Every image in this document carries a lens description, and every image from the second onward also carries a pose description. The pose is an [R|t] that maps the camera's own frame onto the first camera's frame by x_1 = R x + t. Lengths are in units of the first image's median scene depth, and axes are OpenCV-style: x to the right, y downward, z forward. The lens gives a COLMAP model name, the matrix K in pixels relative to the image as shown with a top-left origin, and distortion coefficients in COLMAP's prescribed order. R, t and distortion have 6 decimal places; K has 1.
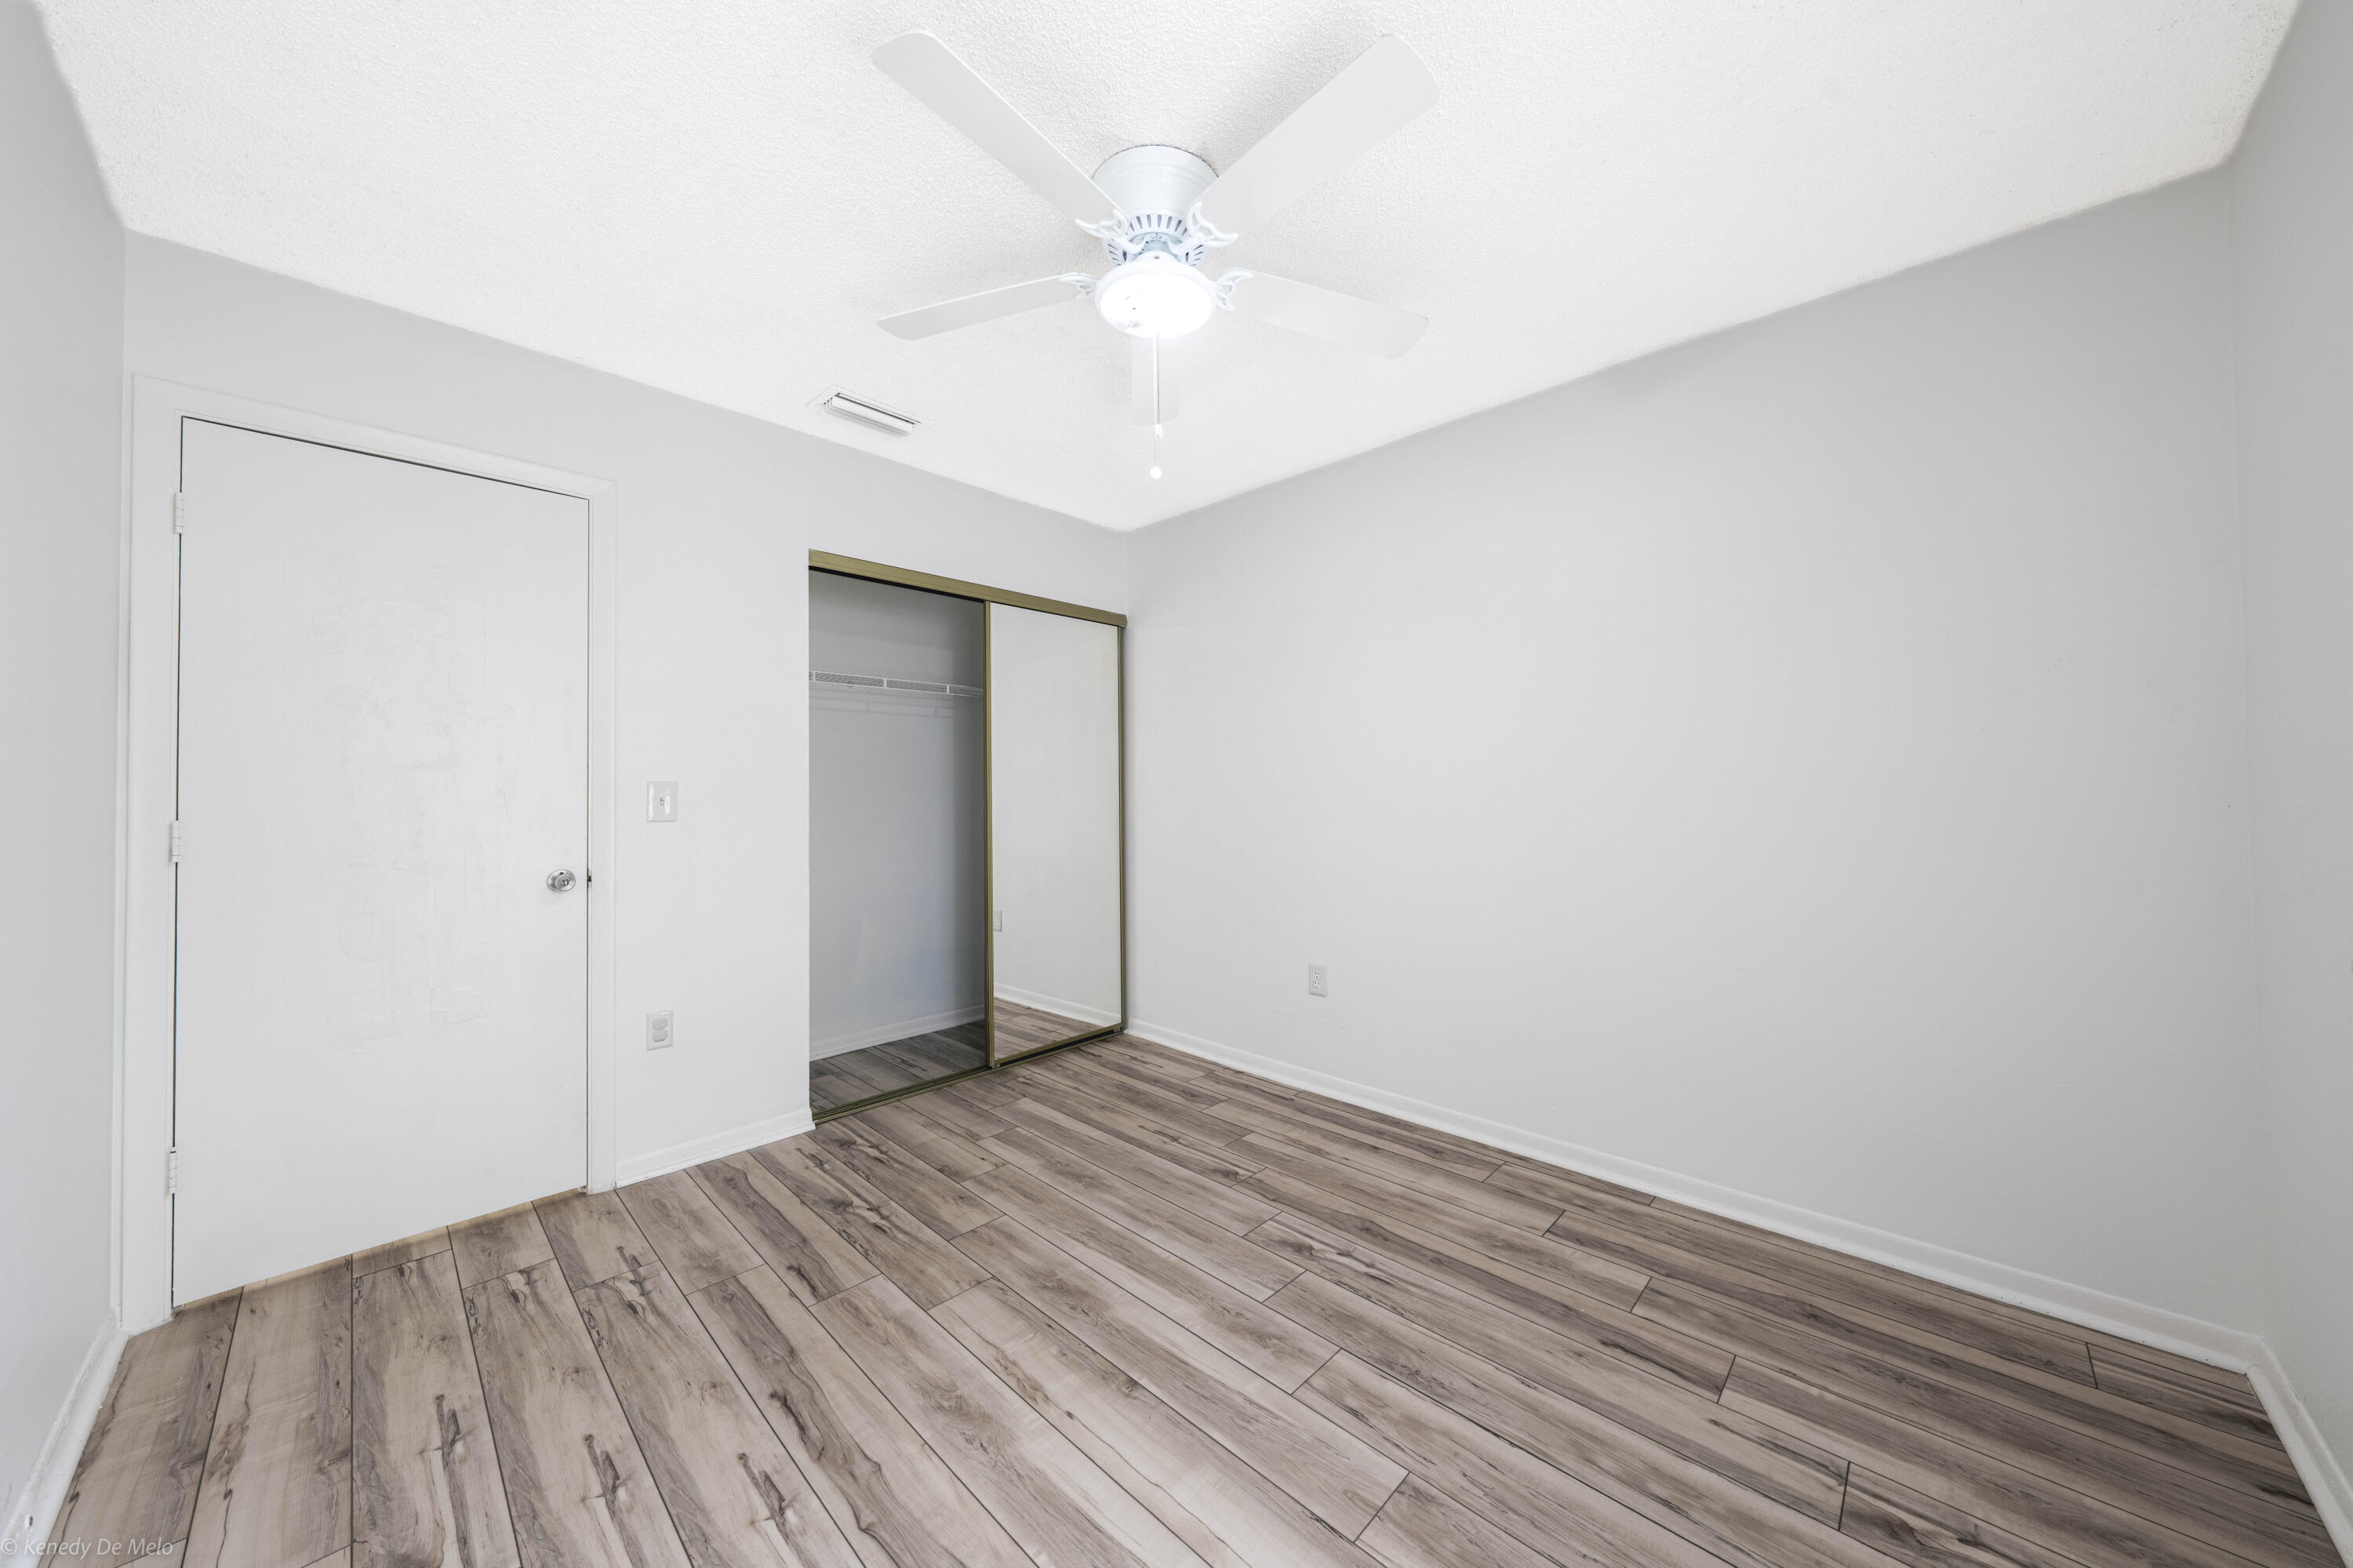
lens RADIAL K [[798.8, 0, 1179.4], [0, 798.8, 775.3], [0, 0, 1]] dist [-0.001901, -0.000293]
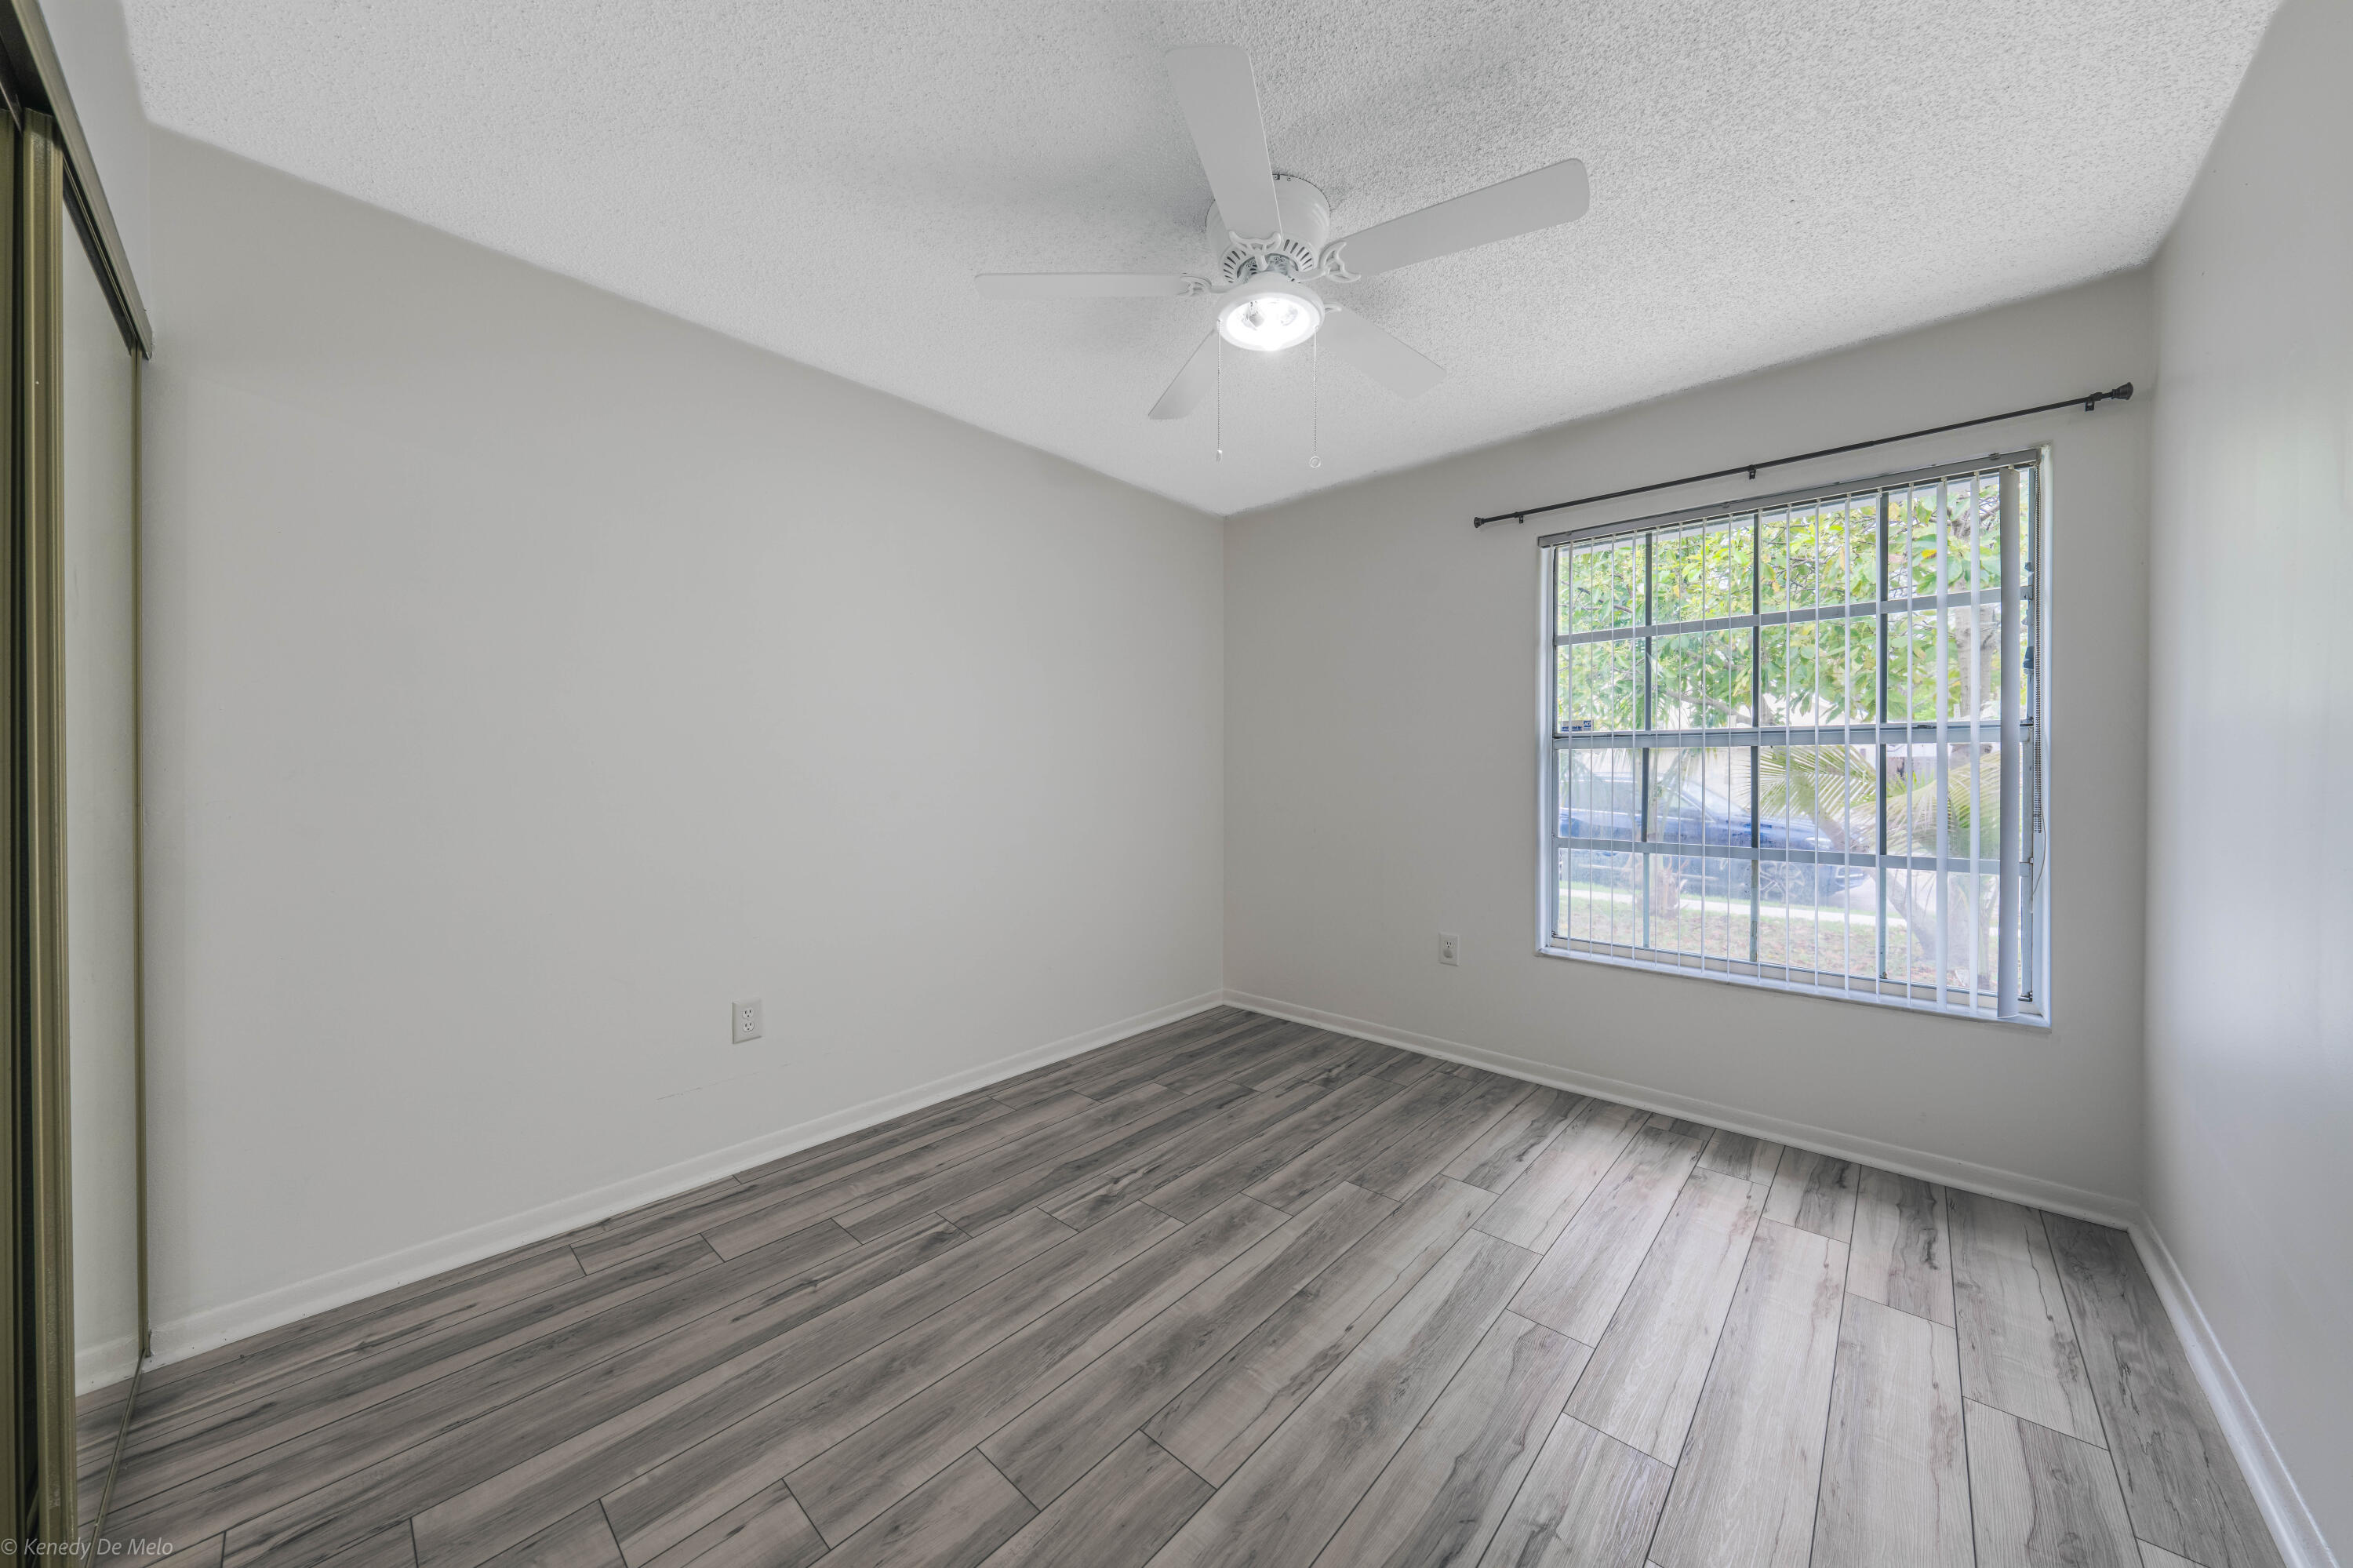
lens RADIAL K [[793.2, 0, 1248.6], [0, 793.2, 772.8], [0, 0, 1]] dist [-0.001841, -0.000349]
pose [[-0.067215, 0.002061, 0.997736, -0.805019], [-0.015699, 0.999872, -0.003123, 0.042455], [-0.997615, -0.015874, -0.067174, 0.824013]]
